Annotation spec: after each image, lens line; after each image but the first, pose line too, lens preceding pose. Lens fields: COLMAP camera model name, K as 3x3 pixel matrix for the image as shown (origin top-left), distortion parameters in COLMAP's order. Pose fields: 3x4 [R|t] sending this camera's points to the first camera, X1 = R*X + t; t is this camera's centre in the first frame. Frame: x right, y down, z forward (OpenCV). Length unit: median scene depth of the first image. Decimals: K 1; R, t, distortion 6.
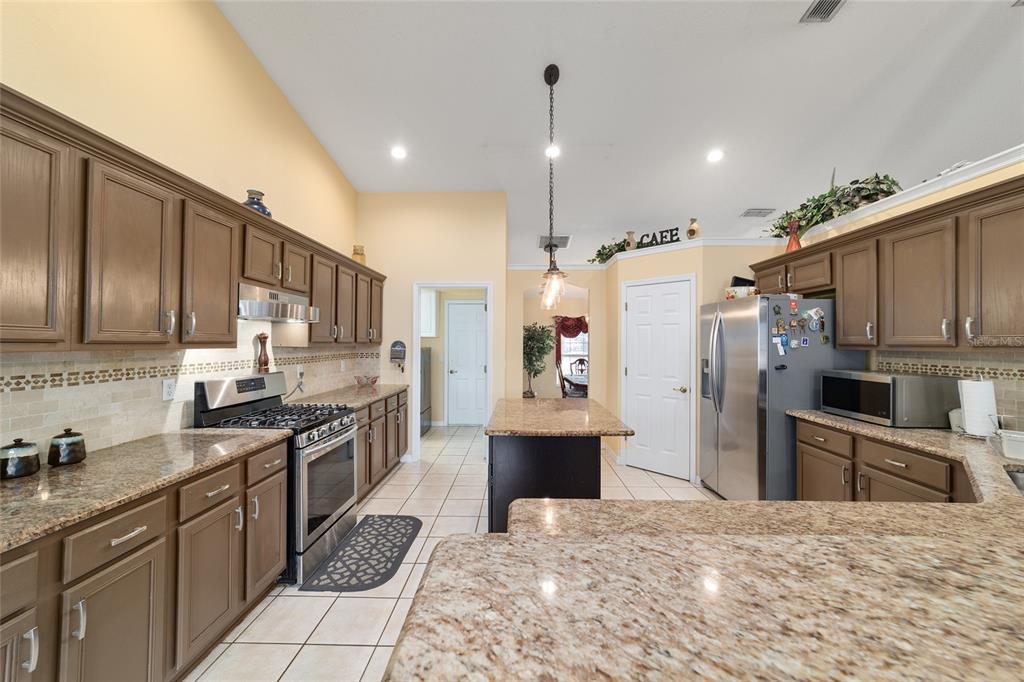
lens RADIAL K [[391.4, 0, 511.6], [0, 391.4, 340.3], [0, 0, 1]] dist [-0.017383, 0.008207]
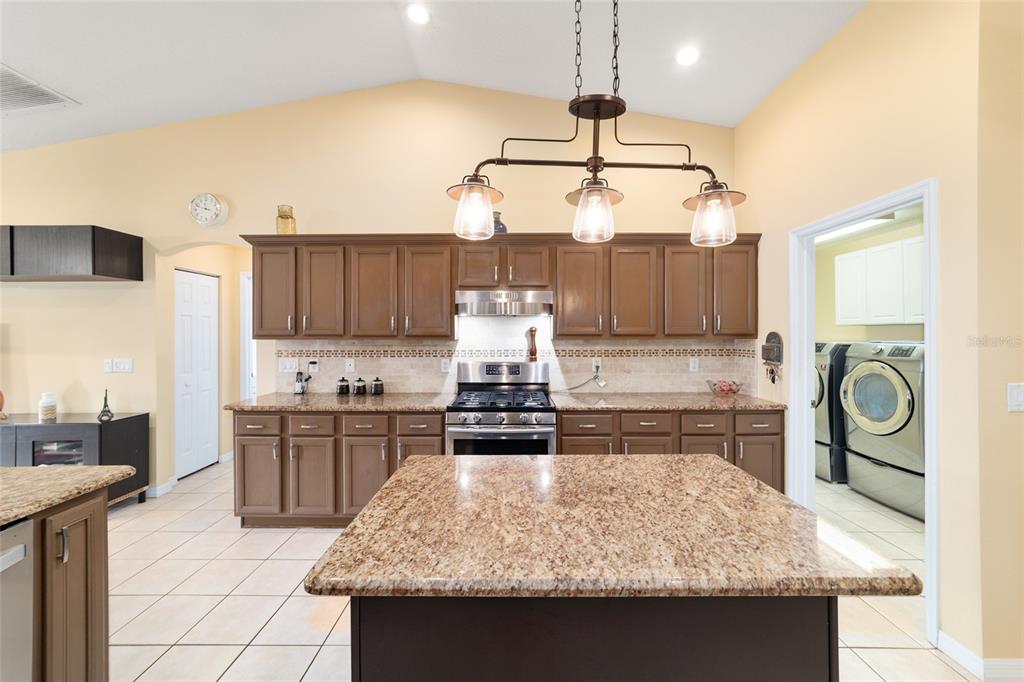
lens RADIAL K [[397.3, 0, 510.4], [0, 397.3, 332.3], [0, 0, 1]] dist [-0.014336, 0.000089]
pose [[0.014915, -0.009340, -0.999845, 0.528596], [0.007675, 0.999928, -0.009226, 0.007576], [0.999859, -0.007536, 0.014985, 0.916887]]
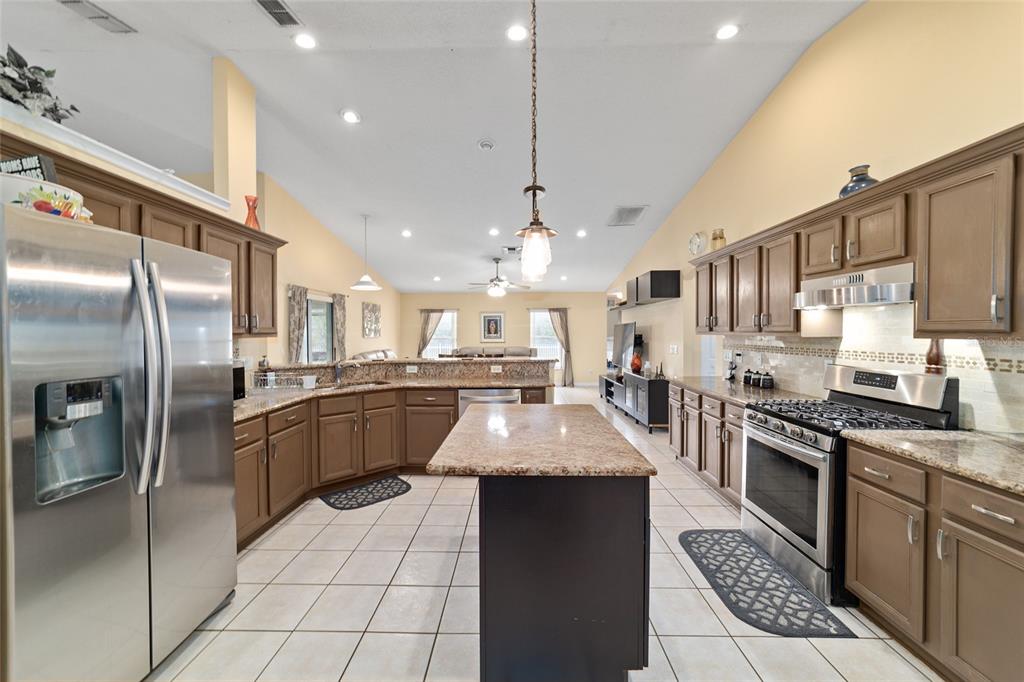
lens RADIAL K [[391.4, 0, 511.6], [0, 391.4, 340.3], [0, 0, 1]] dist [-0.017383, 0.008207]
pose [[-0.999998, -0.000727, -0.001908, 0.145028], [-0.000758, 0.999869, 0.016147, 0.010277], [0.001896, 0.016149, -0.999868, 1.714871]]
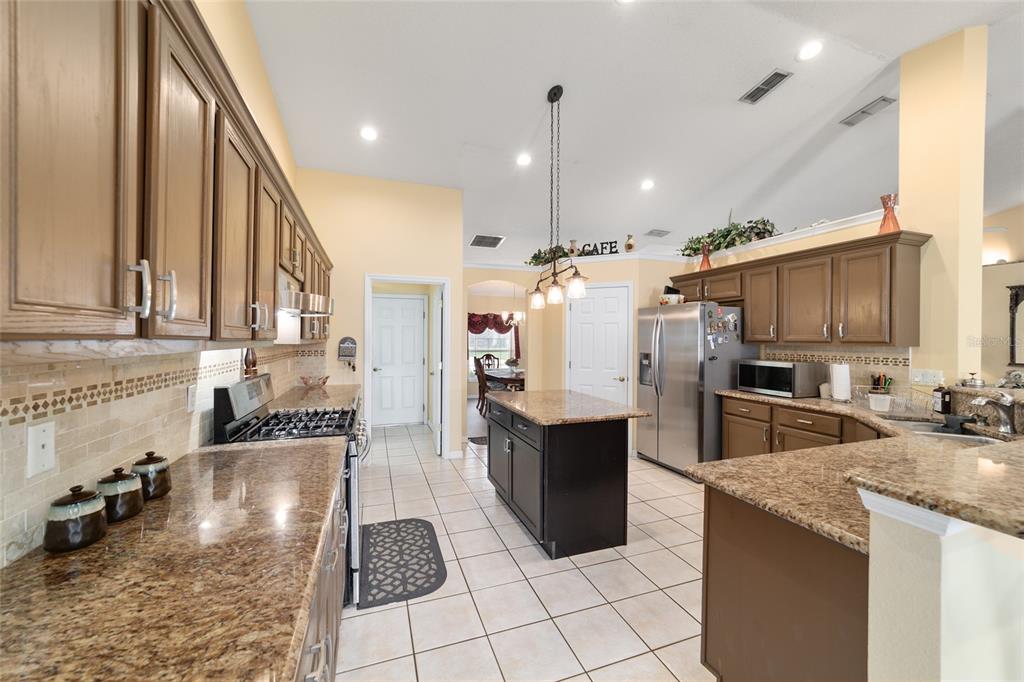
lens RADIAL K [[391.4, 0, 511.6], [0, 391.4, 340.3], [0, 0, 1]] dist [-0.017383, 0.008207]
pose [[0.934677, -0.000504, 0.355499, -0.409795], [-0.003381, 0.999941, 0.010307, -0.002294], [-0.355483, -0.010836, 0.934620, 0.015391]]
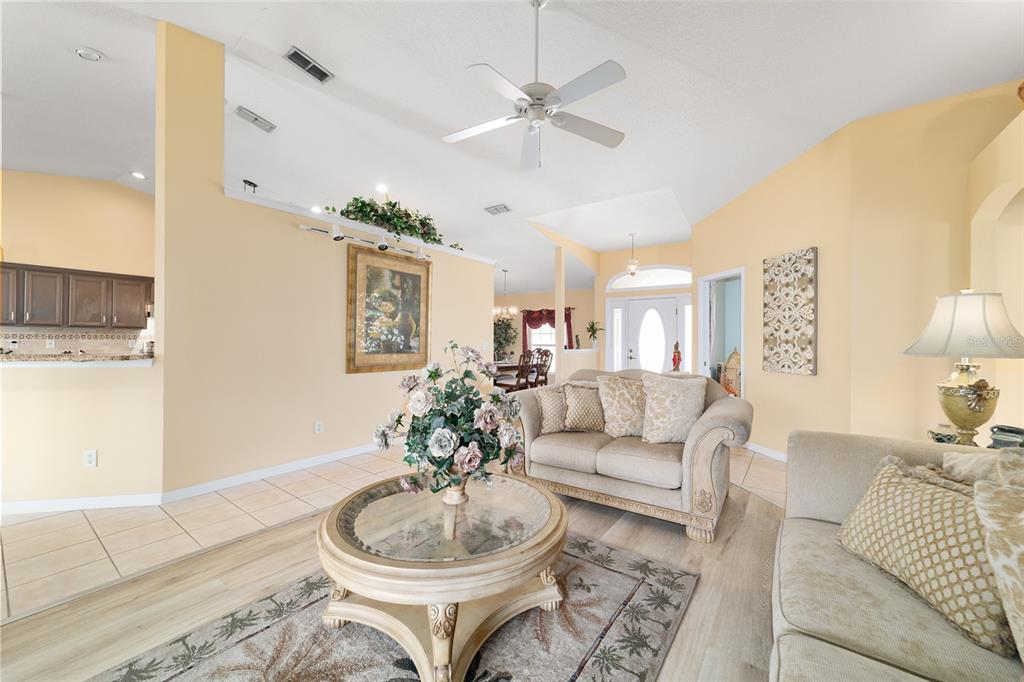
lens RADIAL K [[391.4, 0, 511.6], [0, 391.4, 340.3], [0, 0, 1]] dist [-0.017383, 0.008207]
pose [[0.819572, -0.001954, -0.572973, 2.274044], [0.001791, 0.999998, -0.000849, 0.080523], [0.572973, -0.000330, 0.819574, 0.190528]]
